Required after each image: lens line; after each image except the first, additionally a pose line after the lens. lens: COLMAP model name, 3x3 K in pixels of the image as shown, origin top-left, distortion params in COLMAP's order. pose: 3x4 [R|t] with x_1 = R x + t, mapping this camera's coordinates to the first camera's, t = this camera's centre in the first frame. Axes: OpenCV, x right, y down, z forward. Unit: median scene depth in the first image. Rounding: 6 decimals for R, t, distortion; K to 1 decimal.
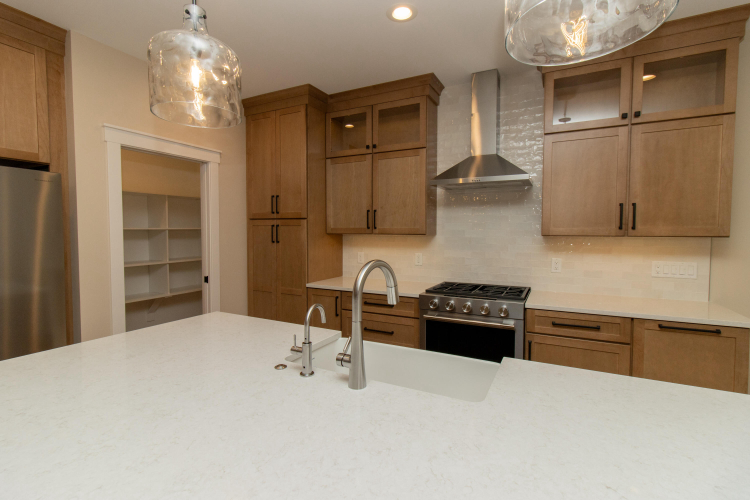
lens RADIAL K [[351.6, 0, 377.6], [0, 351.6, 247.5], [0, 0, 1]] dist [0.003845, 0.000212]
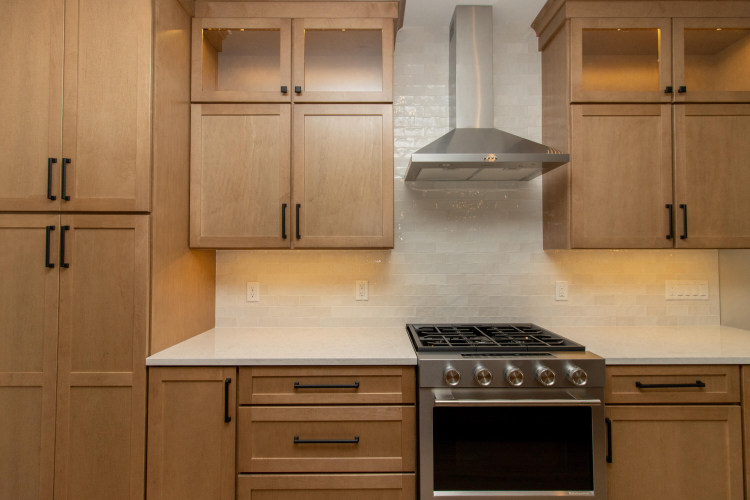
lens RADIAL K [[351.6, 0, 377.6], [0, 351.6, 247.5], [0, 0, 1]] dist [0.003845, 0.000212]
pose [[0.888883, 0.007571, 0.458071, -0.147691], [0.025248, 0.997534, -0.065481, -0.000388], [-0.457437, 0.069770, 0.886500, 0.462094]]
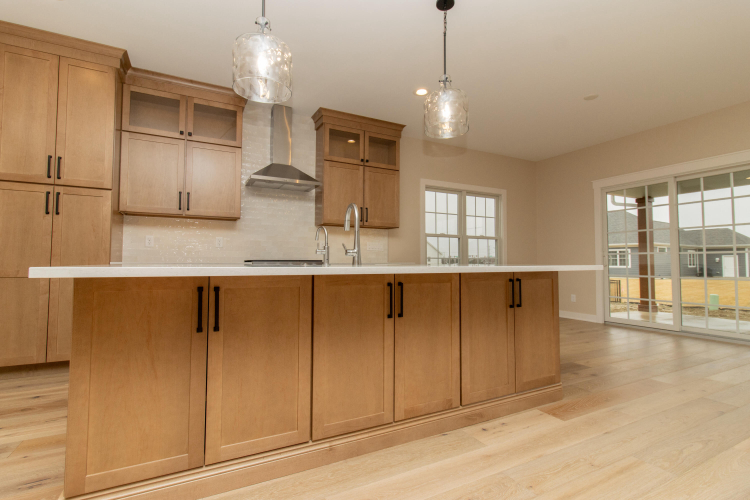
lens RADIAL K [[356.8, 0, 379.2], [0, 356.8, 247.5], [0, 0, 1]] dist [0.001701, 0.000199]
pose [[0.569336, 0.032416, 0.821465, -0.561059], [0.037406, 0.997166, -0.065275, 0.151625], [-0.821253, 0.067891, 0.566510, -0.075015]]
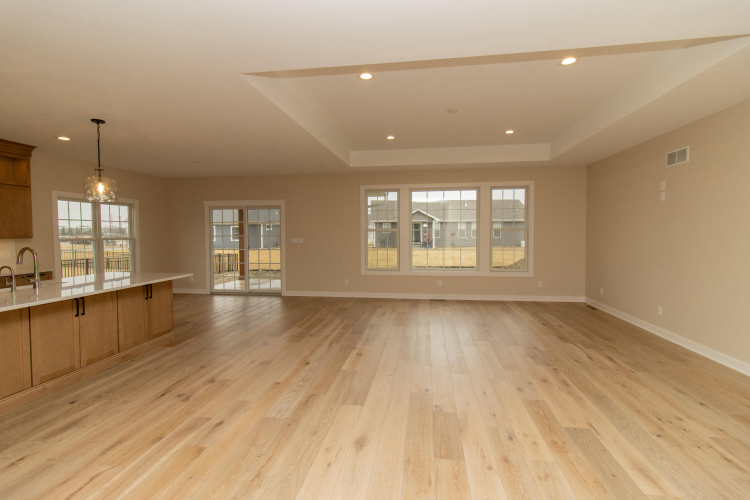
lens RADIAL K [[347.3, 0, 373.3], [0, 347.3, 246.0], [0, 0, 1]] dist [0.003704, 0.000784]
pose [[-0.330430, -0.040248, 0.942972, -1.361820], [0.045103, 0.997276, 0.058371, -0.005765], [-0.942752, 0.061818, -0.327715, -0.277036]]
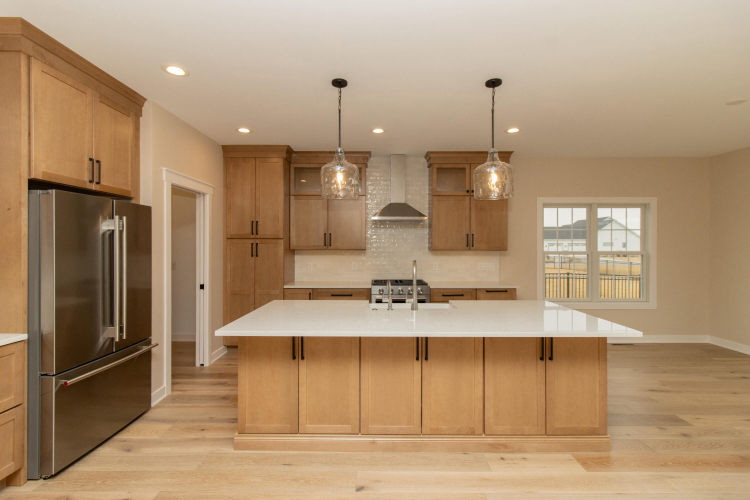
lens RADIAL K [[351.6, 0, 377.6], [0, 351.6, 247.5], [0, 0, 1]] dist [0.003845, 0.000212]
pose [[0.886714, -0.003444, 0.462305, -0.516589], [0.021945, 0.999159, -0.034646, 0.008823], [-0.461797, 0.040866, 0.886044, -0.404658]]
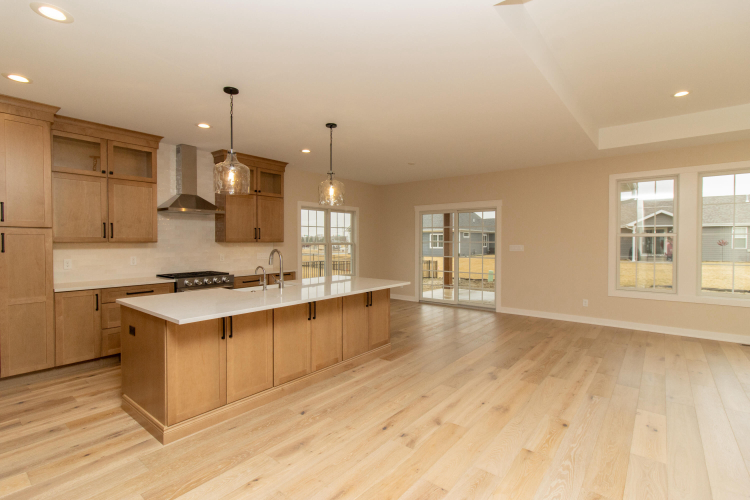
lens RADIAL K [[351.6, 0, 377.6], [0, 351.6, 247.5], [0, 0, 1]] dist [0.003845, 0.000212]
pose [[0.191326, -0.022351, 0.981272, -1.067761], [0.045154, 0.998883, 0.013948, 0.006668], [-0.980487, 0.041640, 0.192121, -0.174810]]
